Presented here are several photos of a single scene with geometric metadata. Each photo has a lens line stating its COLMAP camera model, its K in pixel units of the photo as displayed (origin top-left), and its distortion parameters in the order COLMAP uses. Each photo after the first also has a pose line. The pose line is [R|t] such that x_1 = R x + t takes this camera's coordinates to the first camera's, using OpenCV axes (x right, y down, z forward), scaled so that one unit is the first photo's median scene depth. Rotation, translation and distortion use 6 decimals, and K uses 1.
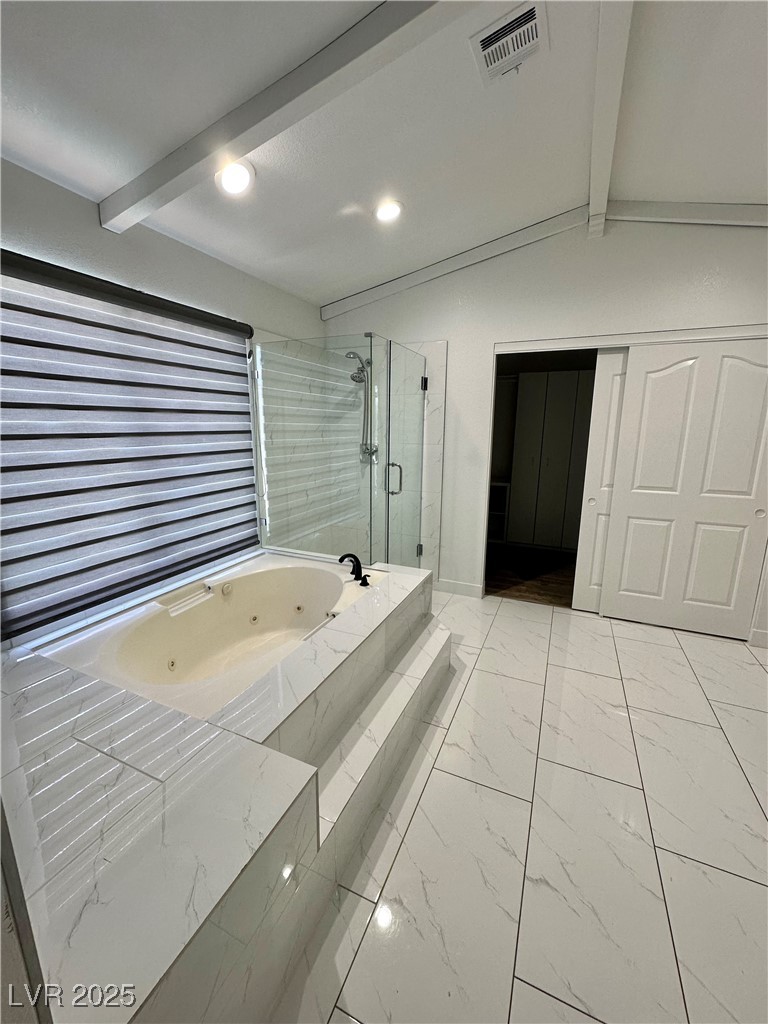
lens RADIAL K [[408.8, 0, 384.8], [0, 408.8, 514.6], [0, 0, 1]] dist [-0.002091, 0.000352]
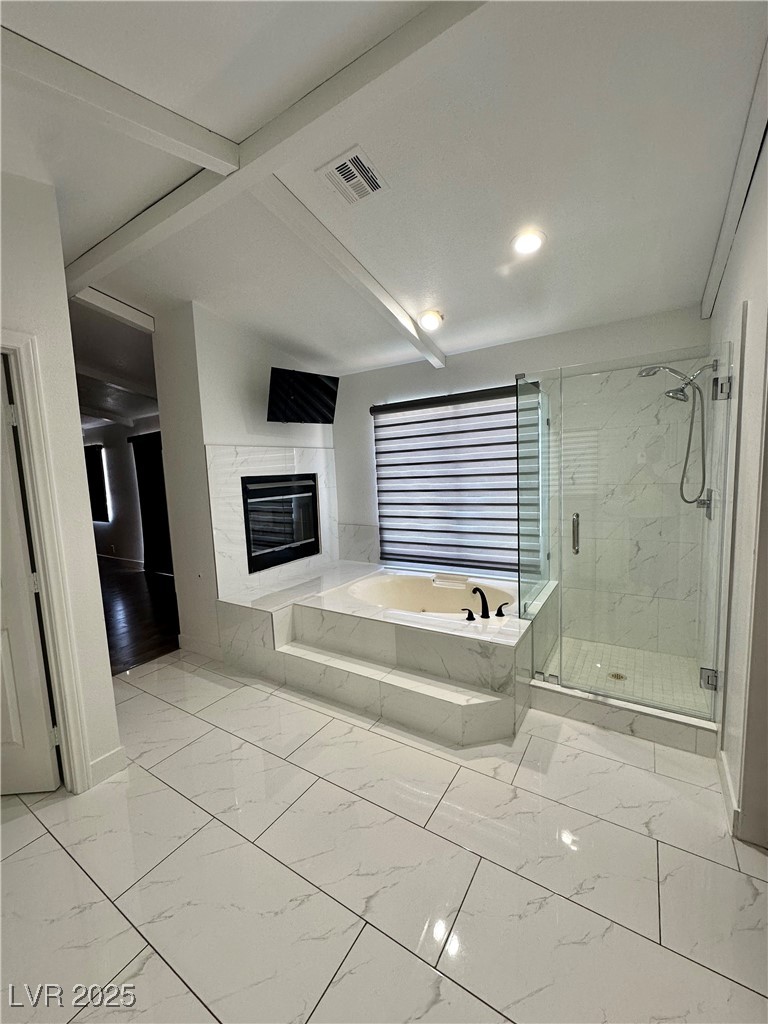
lens RADIAL K [[408.8, 0, 382.3], [0, 408.8, 512.2], [0, 0, 1]] dist [-0.002091, 0.000352]
pose [[-0.165317, 0.087846, -0.982320, 1.192835], [-0.173900, 0.977823, 0.116710, -0.212080], [0.970788, 0.190120, -0.146374, 1.060329]]
